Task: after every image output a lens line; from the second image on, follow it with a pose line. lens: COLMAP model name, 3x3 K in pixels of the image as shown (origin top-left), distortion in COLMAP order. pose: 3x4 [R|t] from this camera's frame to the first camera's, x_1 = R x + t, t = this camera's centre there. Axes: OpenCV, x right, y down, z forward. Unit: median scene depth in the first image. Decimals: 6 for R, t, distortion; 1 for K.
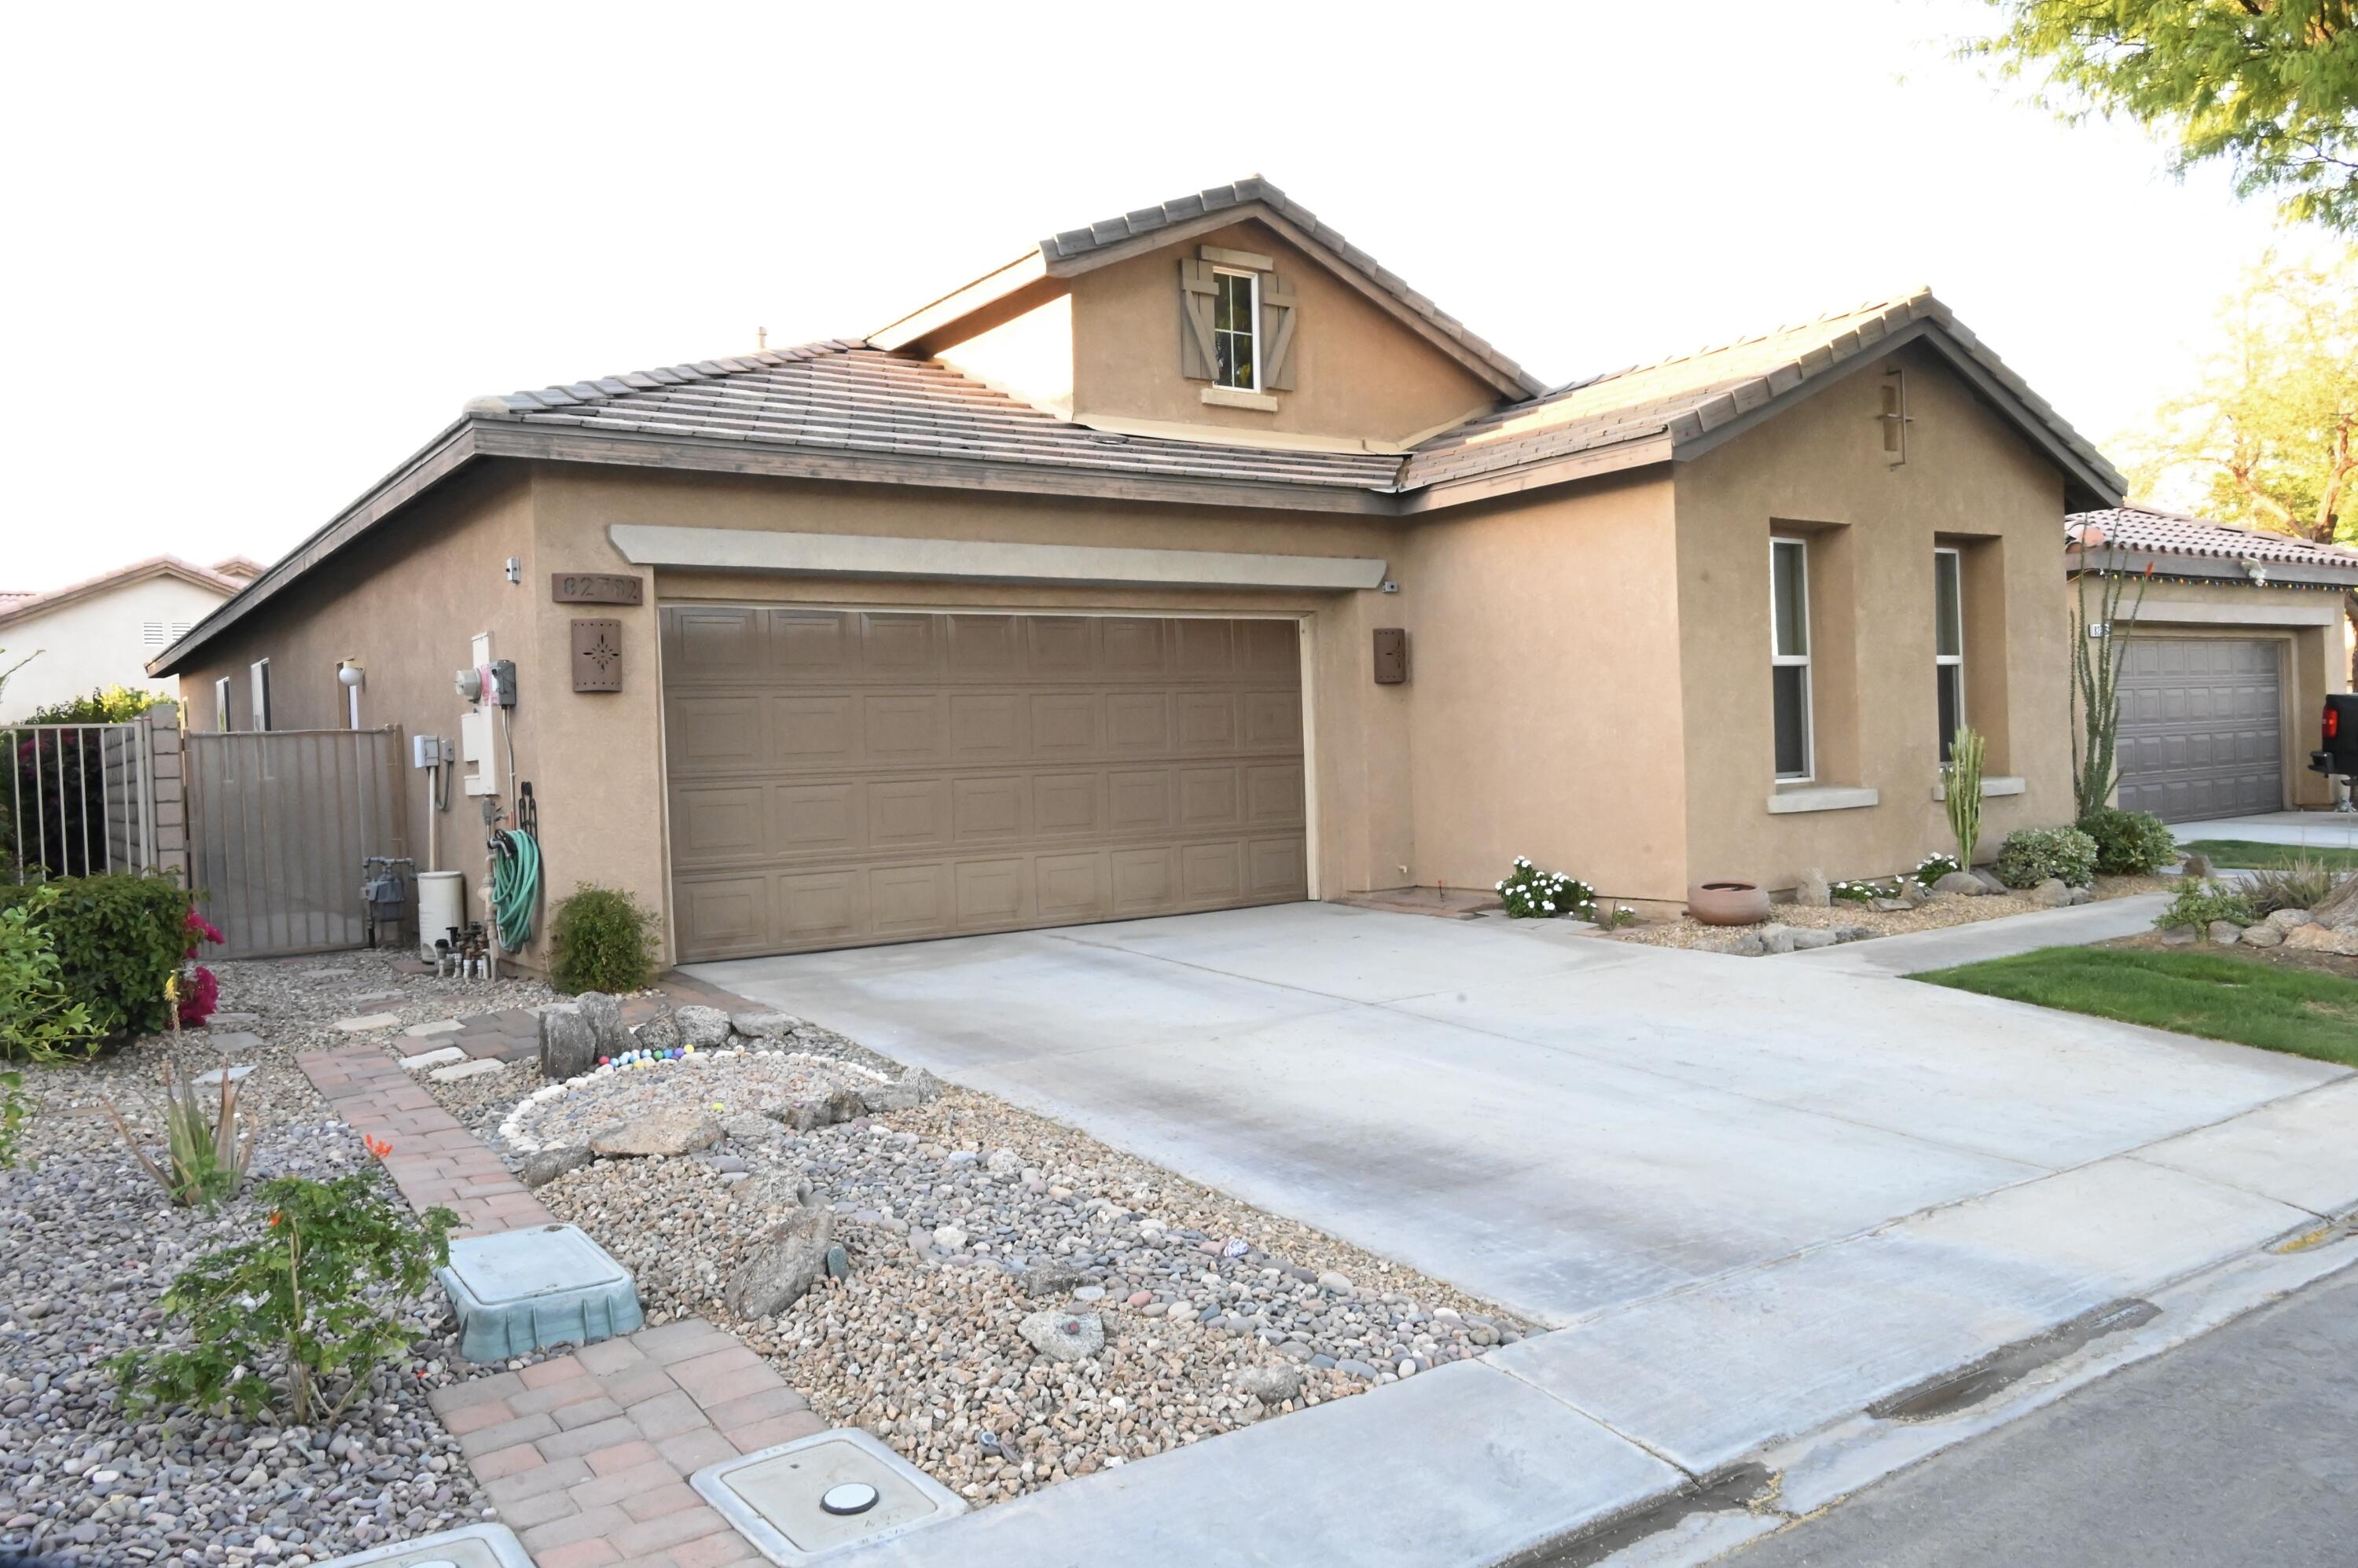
lens RADIAL K [[1663.7, 0, 1179.8], [0, 1663.7, 772.4], [0, 0, 1]] dist [0.008618, -0.007094]
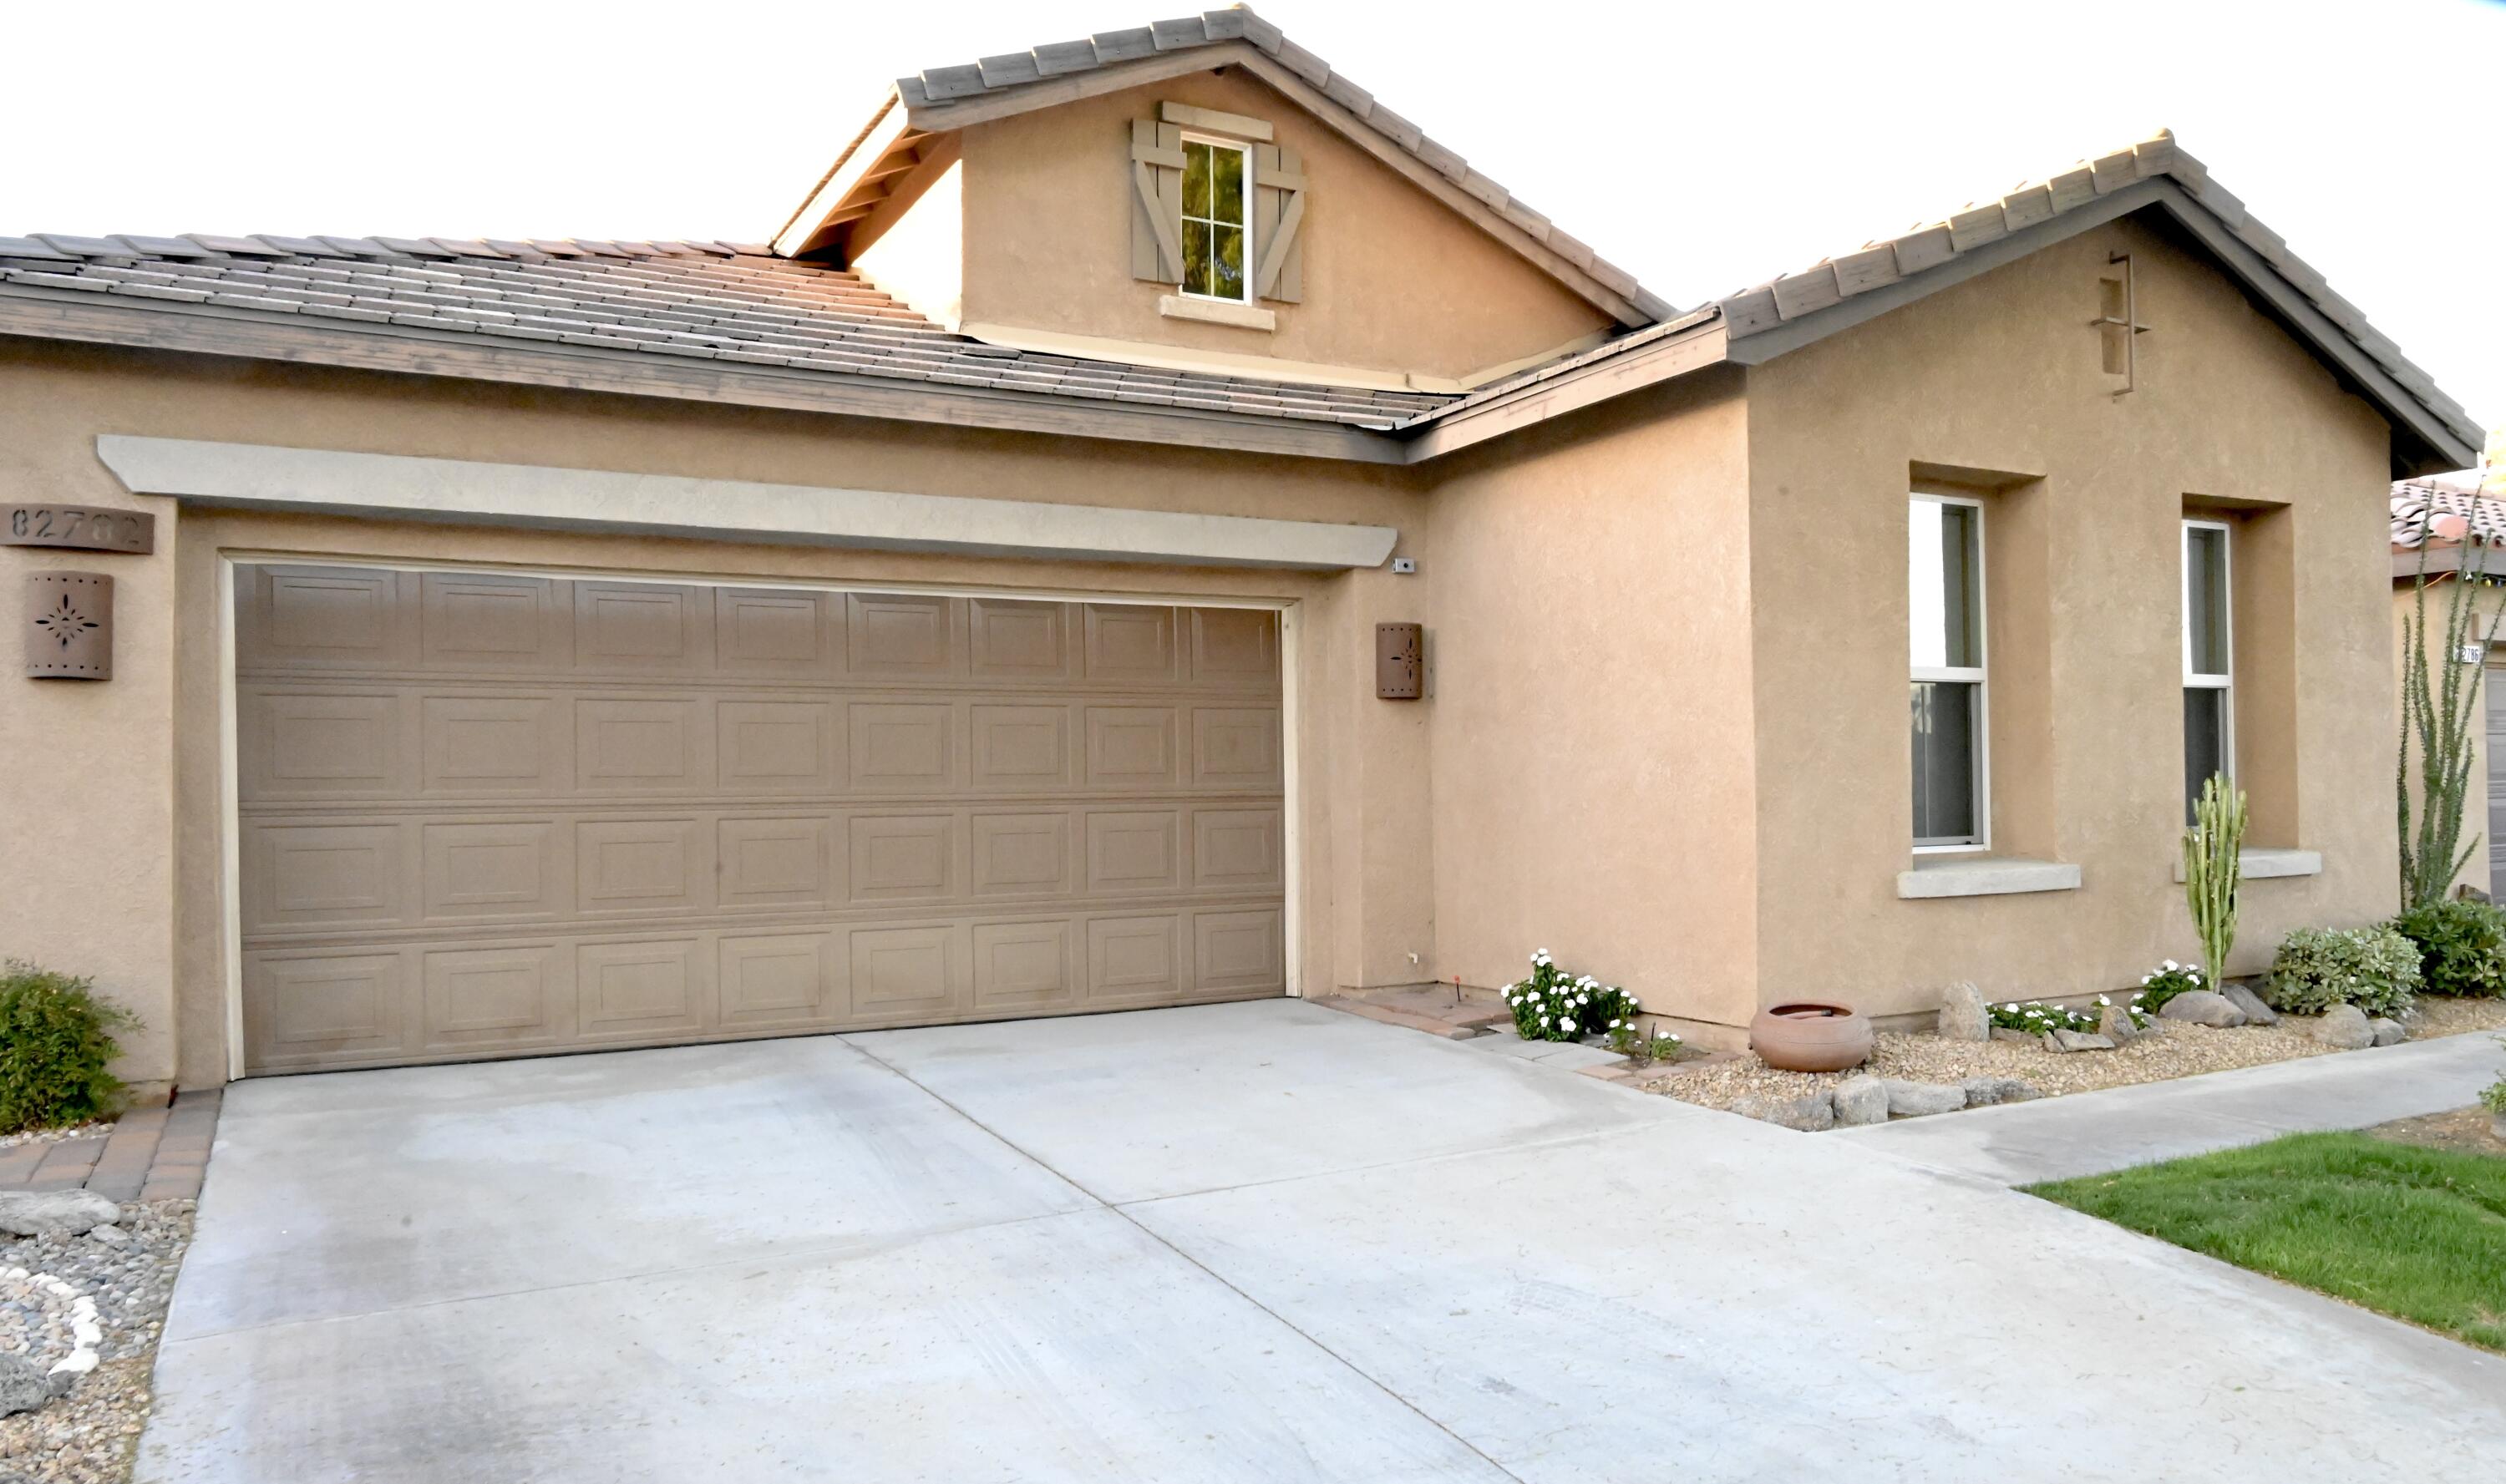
lens RADIAL K [[1865.1, 0, 1252.3], [0, 1865.1, 781.1], [0, 0, 1]] dist [0.001346, -0.000032]
pose [[0.996067, 0.021543, -0.085940, 0.145191], [-0.022919, 0.999624, -0.015052, -0.004897], [0.085584, 0.016963, 0.996187, 0.208918]]
